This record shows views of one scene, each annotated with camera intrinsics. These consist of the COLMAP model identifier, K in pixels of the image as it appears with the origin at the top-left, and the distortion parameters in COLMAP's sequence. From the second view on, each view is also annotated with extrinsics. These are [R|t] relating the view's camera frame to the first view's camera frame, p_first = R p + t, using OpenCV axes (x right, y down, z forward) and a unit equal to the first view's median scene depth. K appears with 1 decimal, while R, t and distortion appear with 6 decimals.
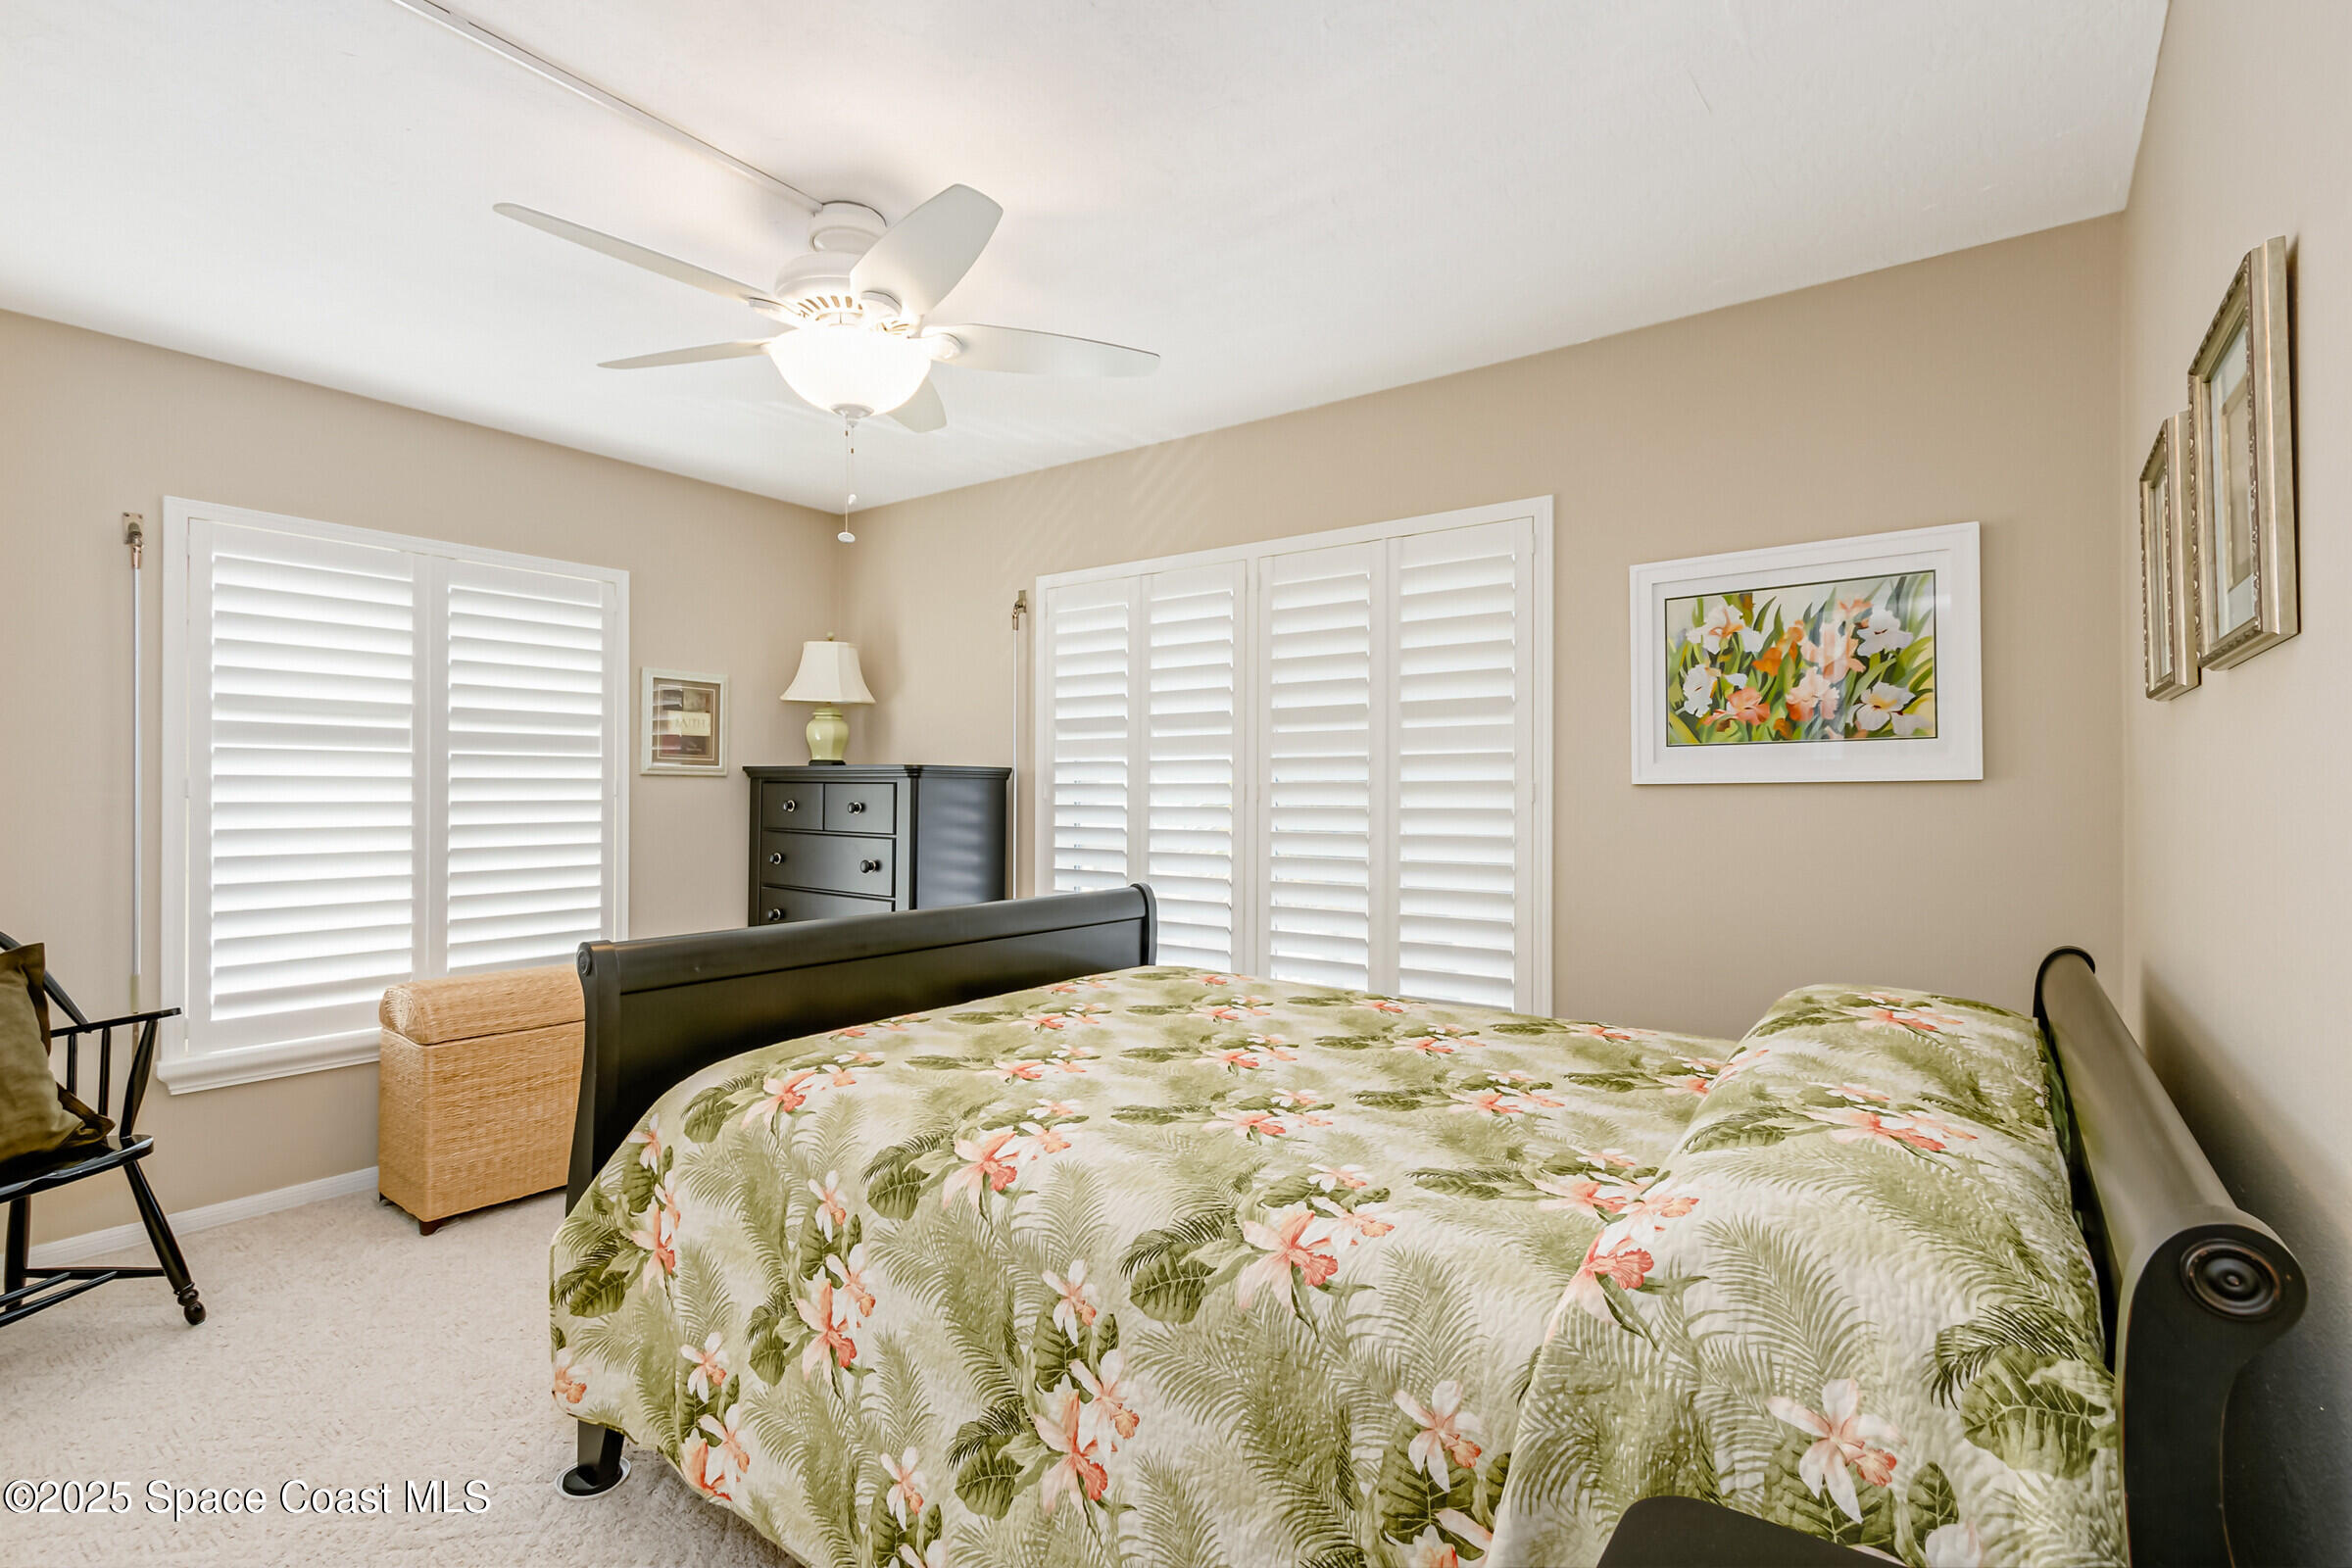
lens RADIAL K [[1095.7, 0, 1176.0], [0, 1095.7, 784.0], [0, 0, 1]] dist [0.009796, -0.001795]
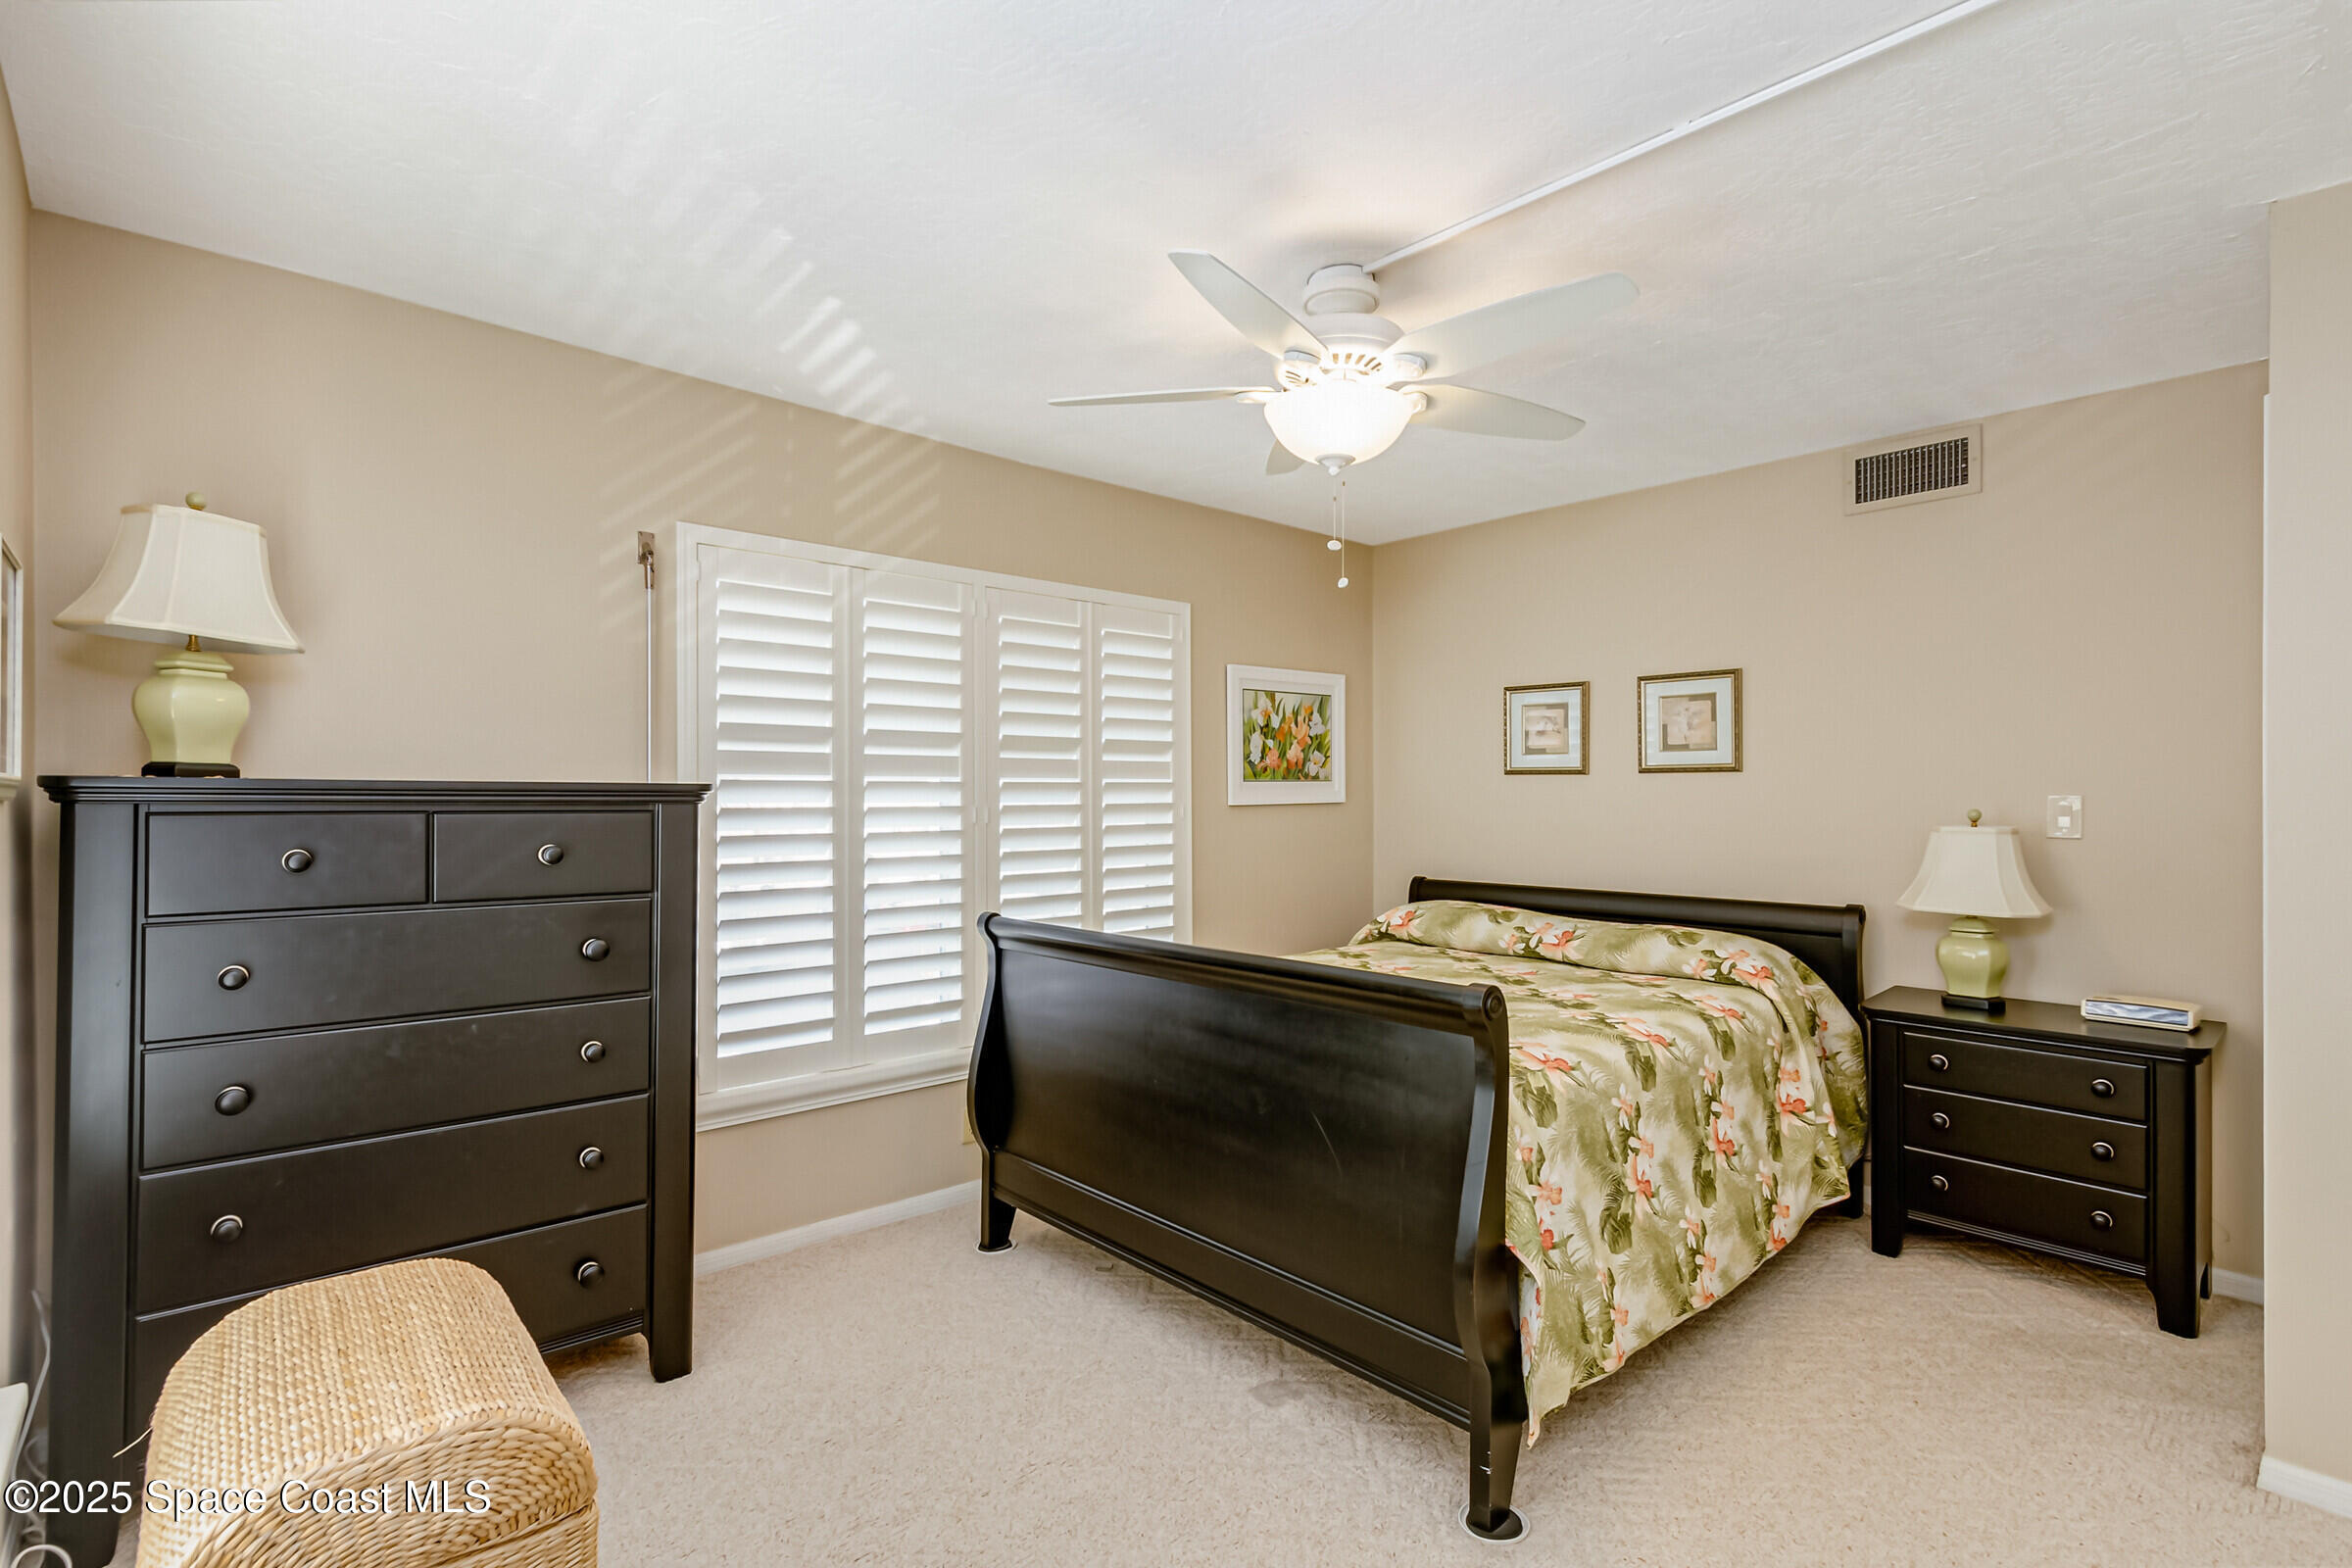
lens RADIAL K [[1095.7, 0, 1176.0], [0, 1095.7, 784.0], [0, 0, 1]] dist [0.009796, -0.001795]
pose [[0.193152, 0.021009, 0.980944, -1.153831], [0.011636, 0.999651, -0.023701, 0.005725], [-0.981100, 0.015992, 0.192840, 0.813168]]
